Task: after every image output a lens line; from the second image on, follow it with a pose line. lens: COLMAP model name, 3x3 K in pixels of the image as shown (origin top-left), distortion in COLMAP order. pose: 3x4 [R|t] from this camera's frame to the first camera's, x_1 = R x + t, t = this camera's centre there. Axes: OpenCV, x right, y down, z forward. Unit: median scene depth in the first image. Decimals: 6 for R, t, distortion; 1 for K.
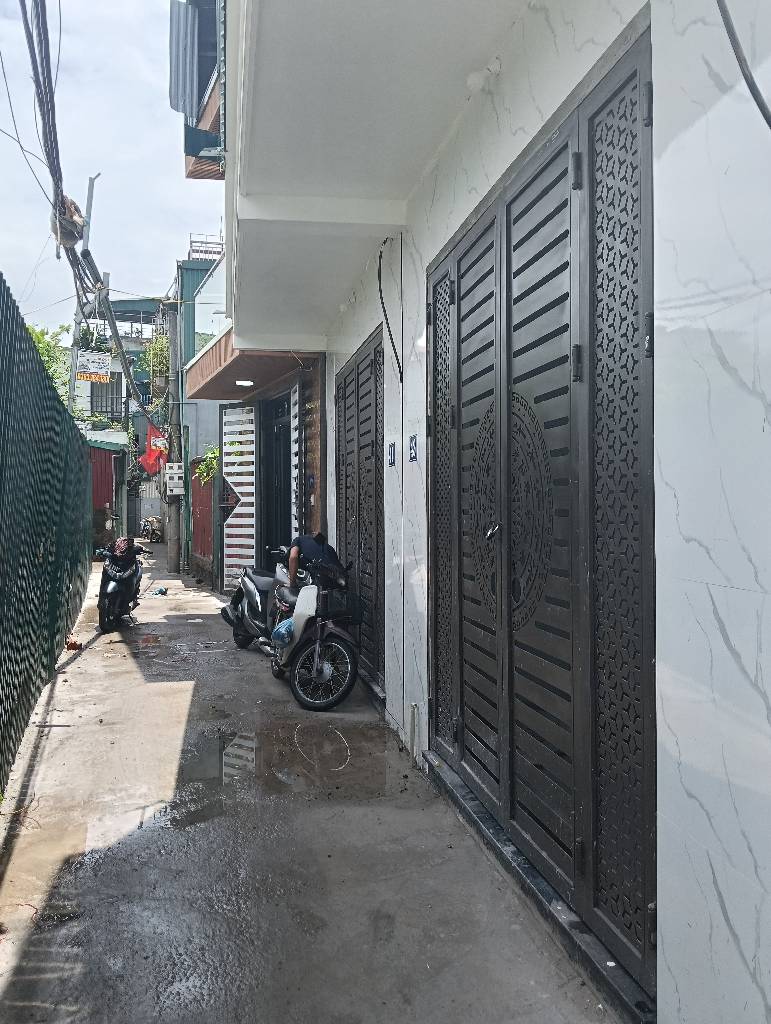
lens RADIAL K [[839.8, 0, 384.4], [0, 839.8, 488.2], [0, 0, 1]] dist [0.044076, -0.008273]
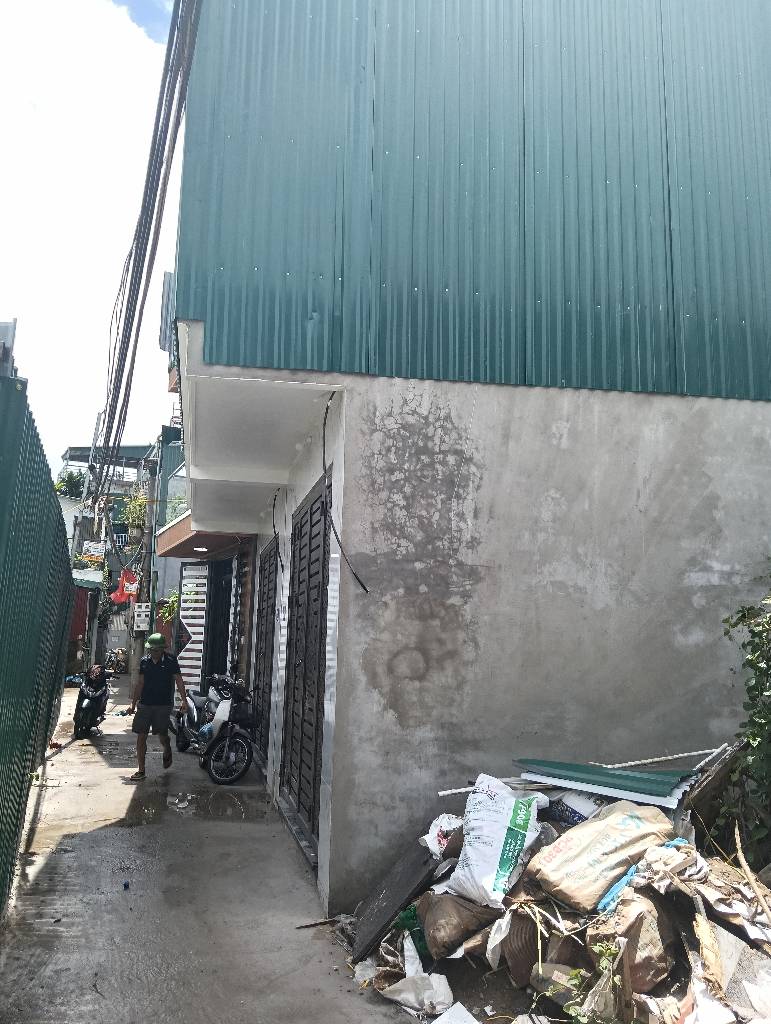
lens RADIAL K [[839.8, 0, 384.4], [0, 839.8, 488.2], [0, 0, 1]] dist [0.044076, -0.008273]
pose [[0.998889, 0.038694, 0.026915, 0.083319], [-0.033822, 0.986135, -0.162461, -0.013051], [-0.032828, 0.161370, 0.986348, -0.333382]]
